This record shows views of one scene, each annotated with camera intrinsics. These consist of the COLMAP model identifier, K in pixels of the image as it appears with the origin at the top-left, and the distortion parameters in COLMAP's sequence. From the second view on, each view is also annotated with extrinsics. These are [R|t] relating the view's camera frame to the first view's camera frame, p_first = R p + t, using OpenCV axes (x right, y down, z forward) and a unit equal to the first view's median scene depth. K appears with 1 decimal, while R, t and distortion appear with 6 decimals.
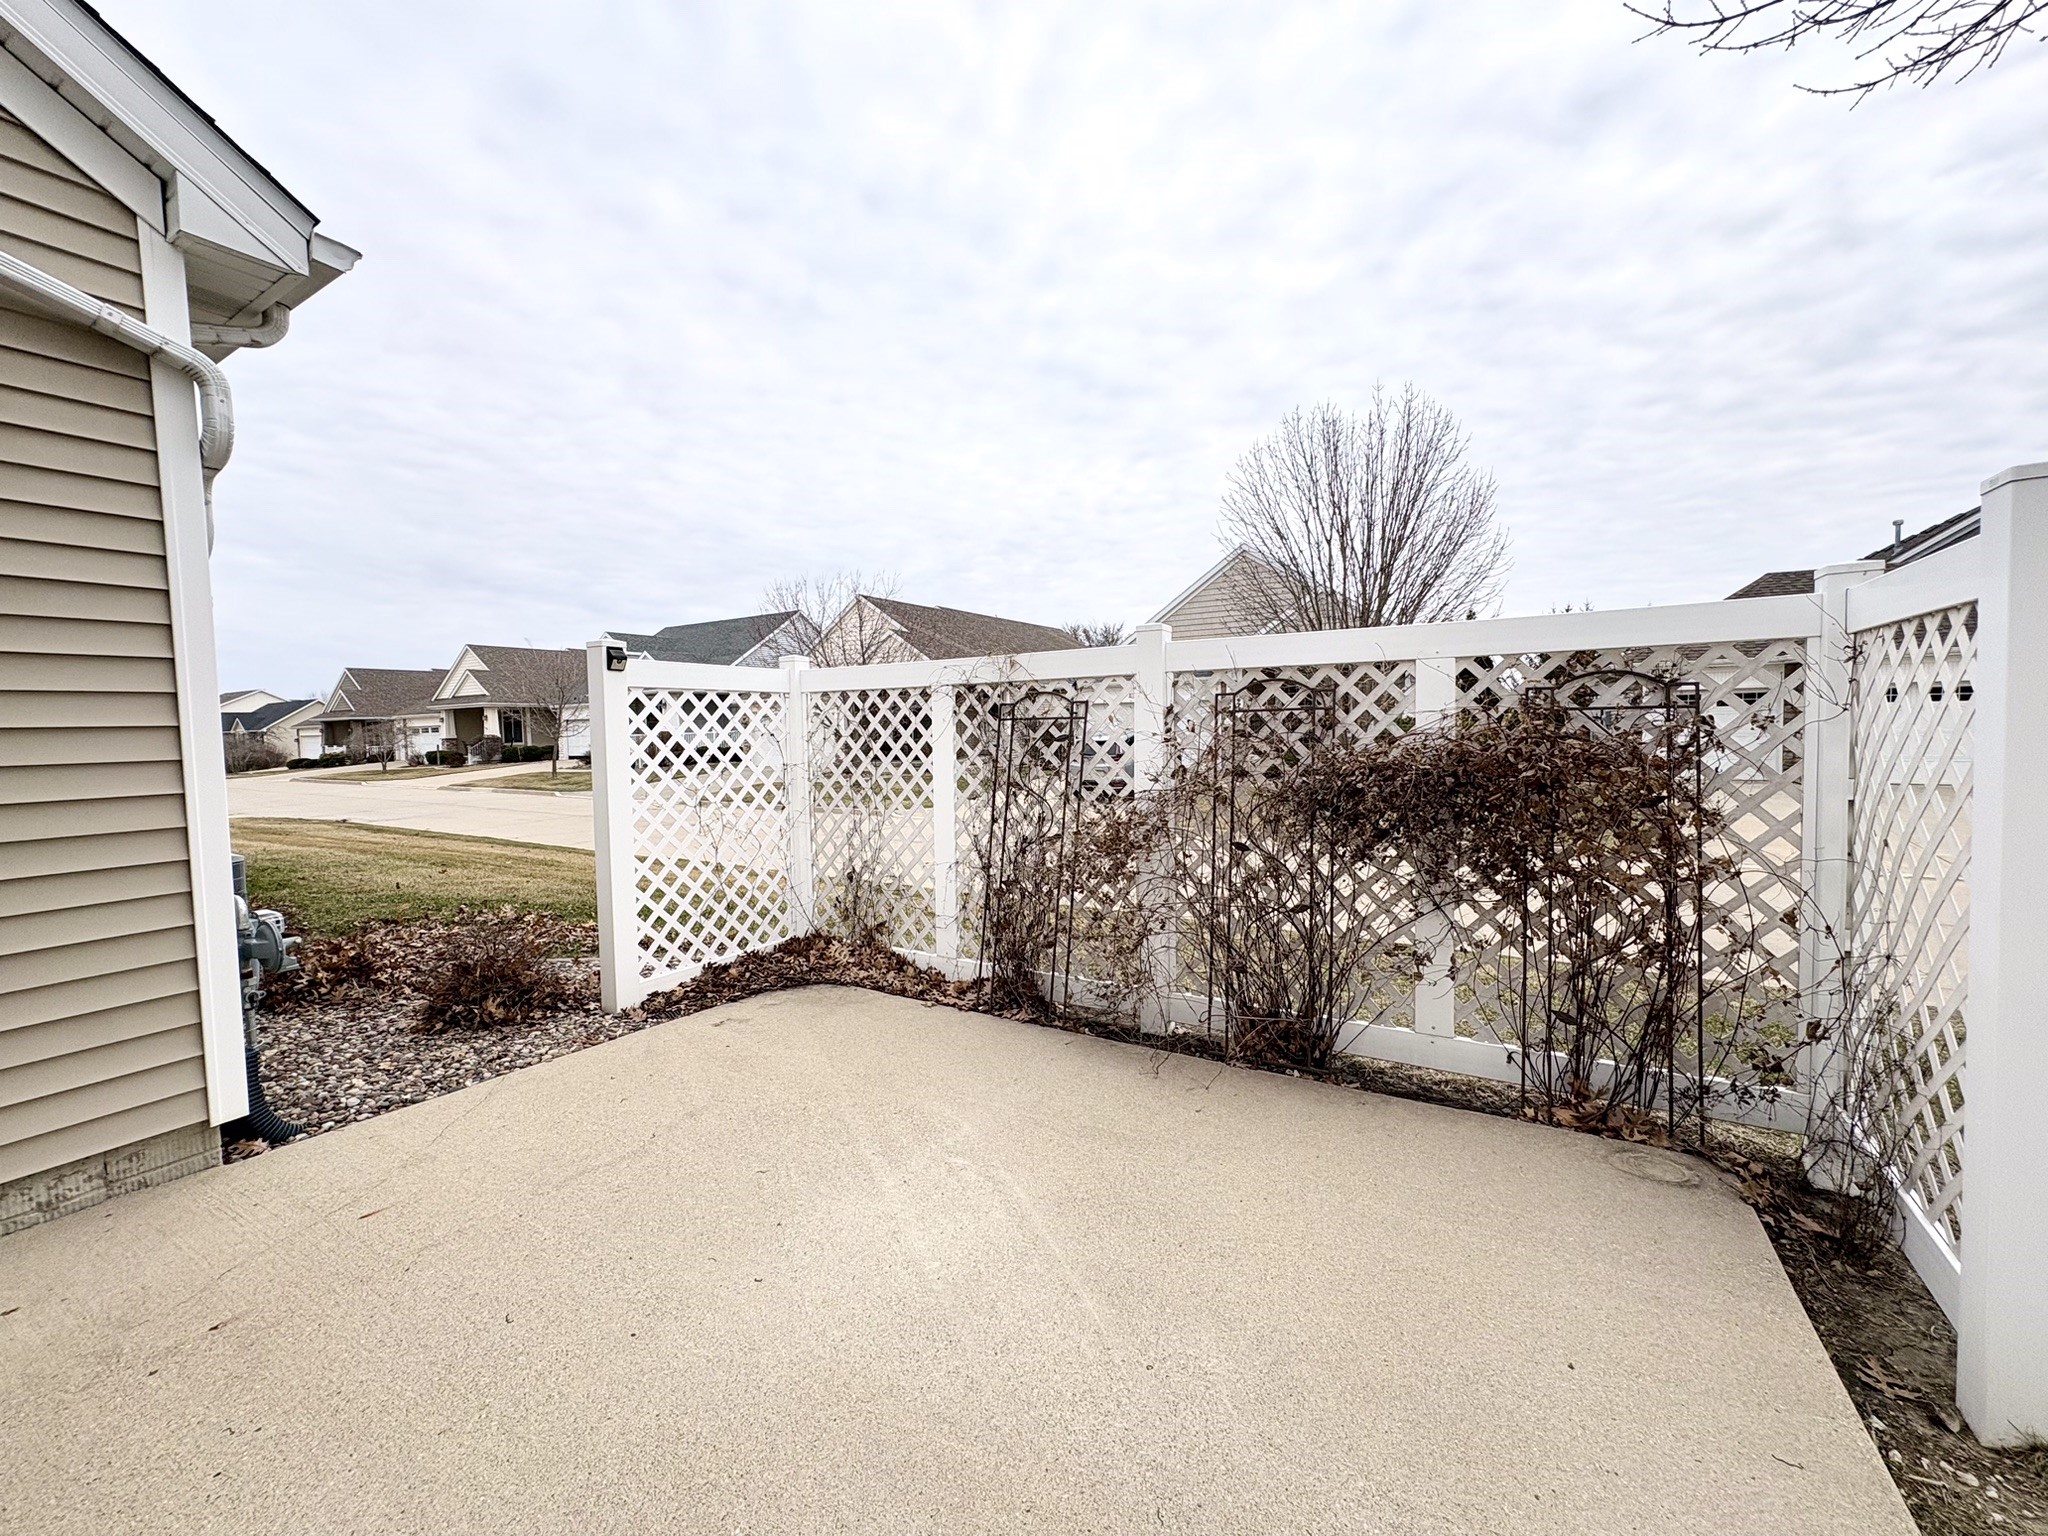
lens RADIAL K [[812.5, 0, 1026.9], [0, 812.5, 770.5], [0, 0, 1]] dist [-0.002496, 0.000748]
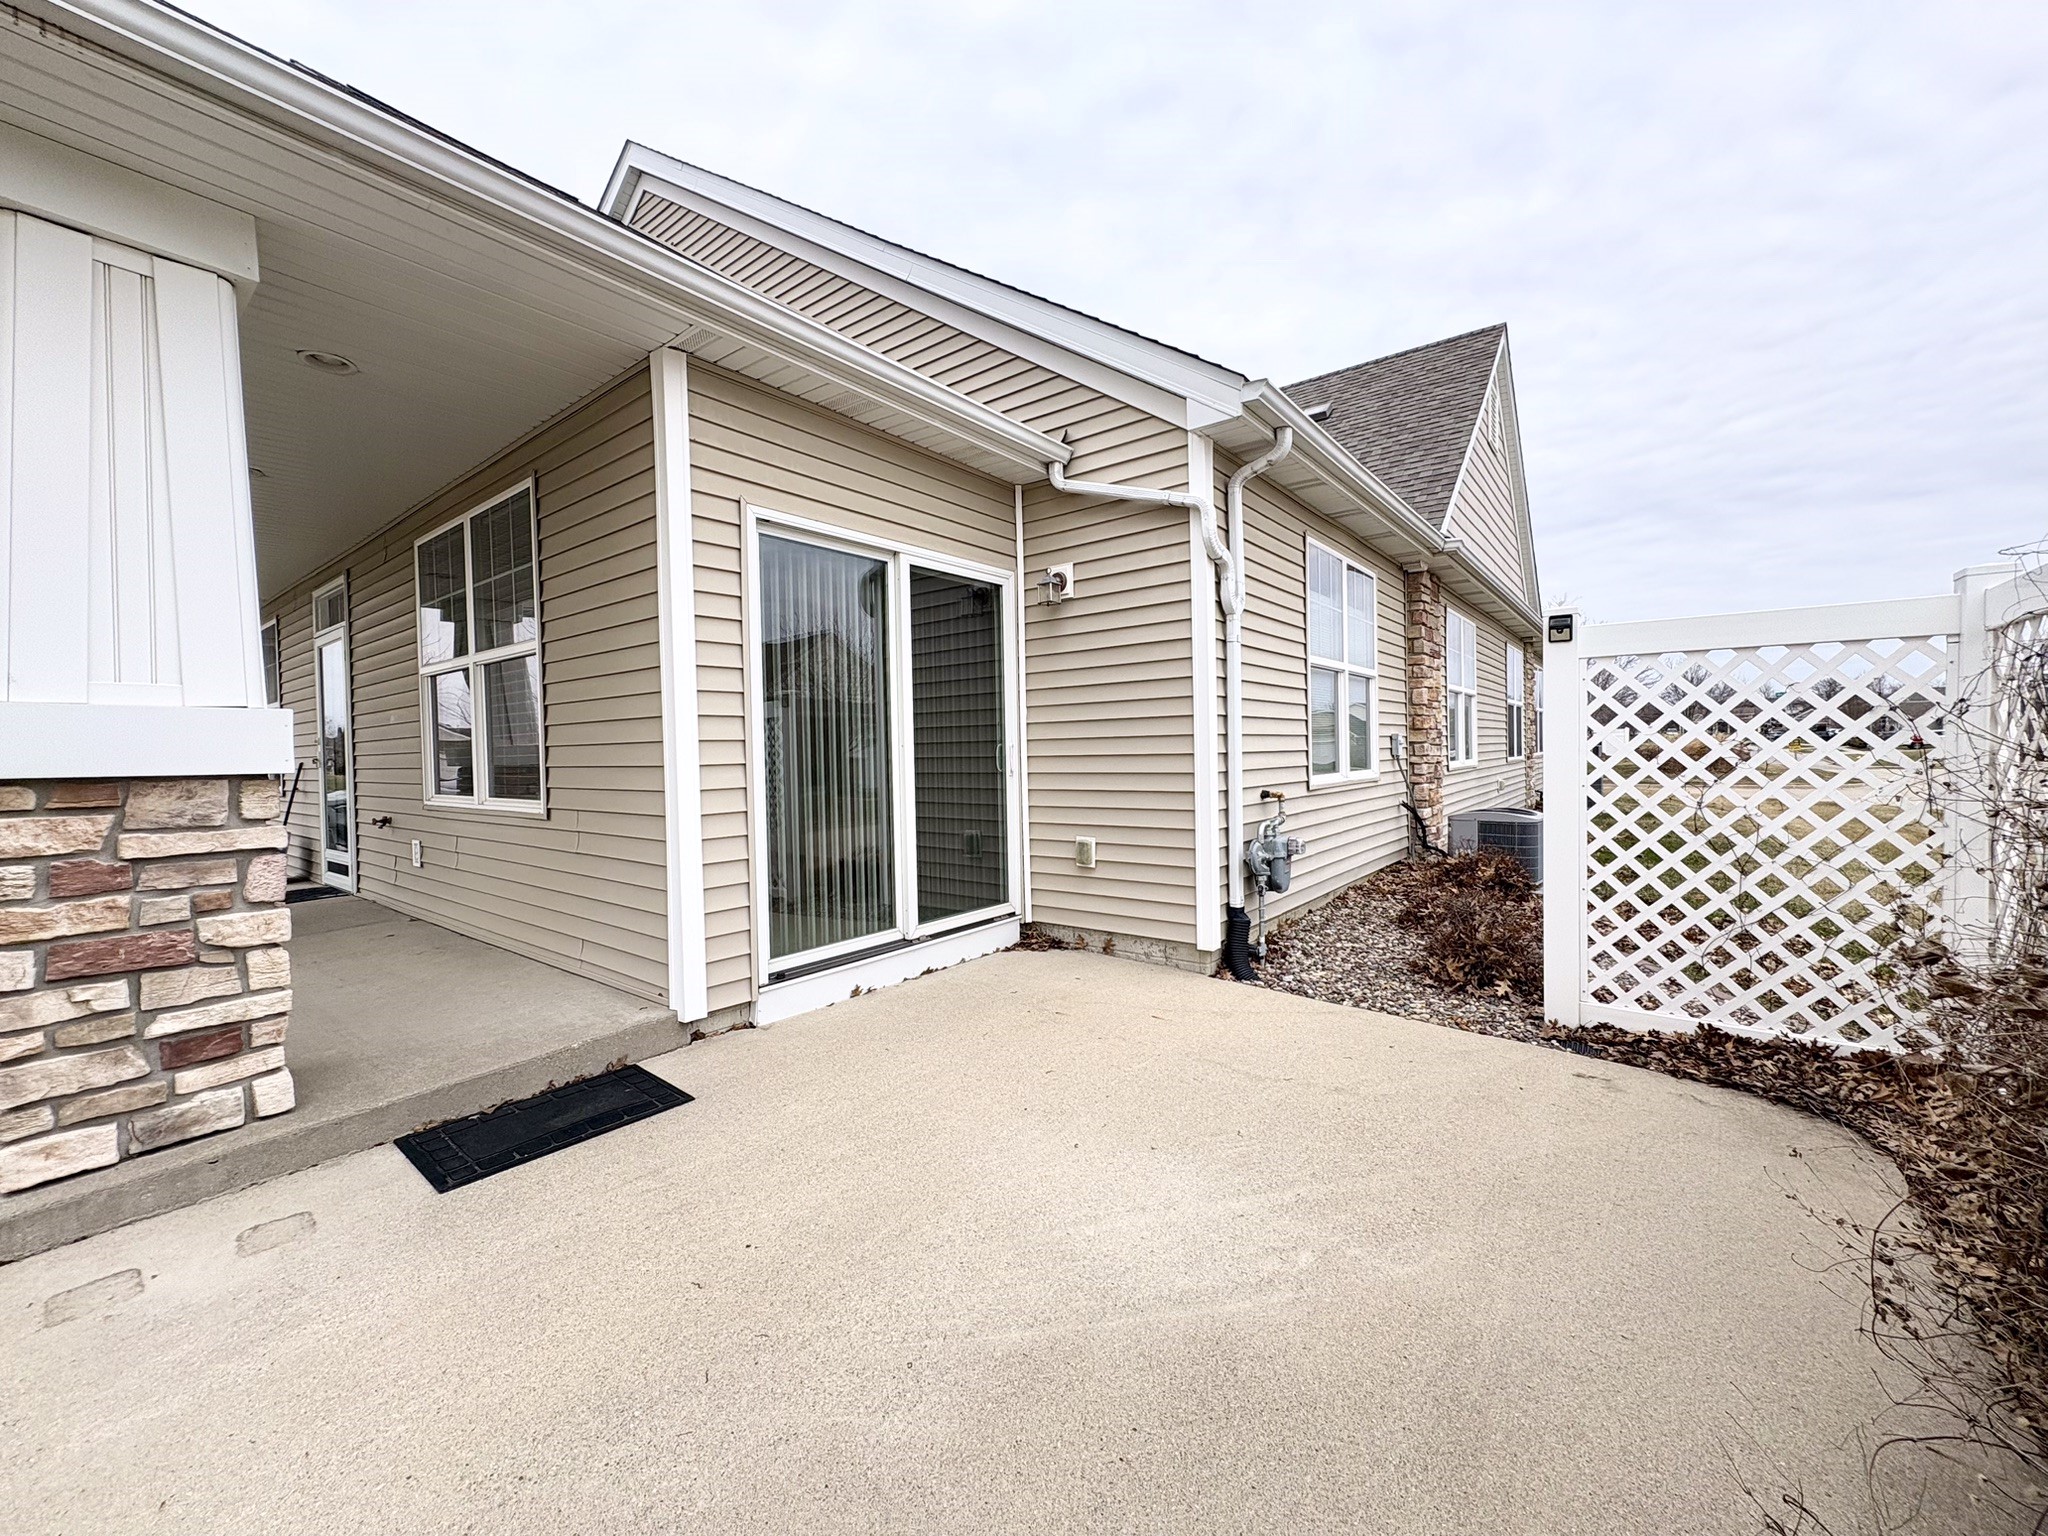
lens RADIAL K [[812.5, 0, 1023.6], [0, 812.5, 763.0], [0, 0, 1]] dist [-0.002496, 0.000748]
pose [[-0.130009, 0.042655, -0.990595, 0.495450], [-0.035707, 0.998225, 0.047669, -0.013596], [0.990870, 0.041569, -0.128255, 0.575983]]
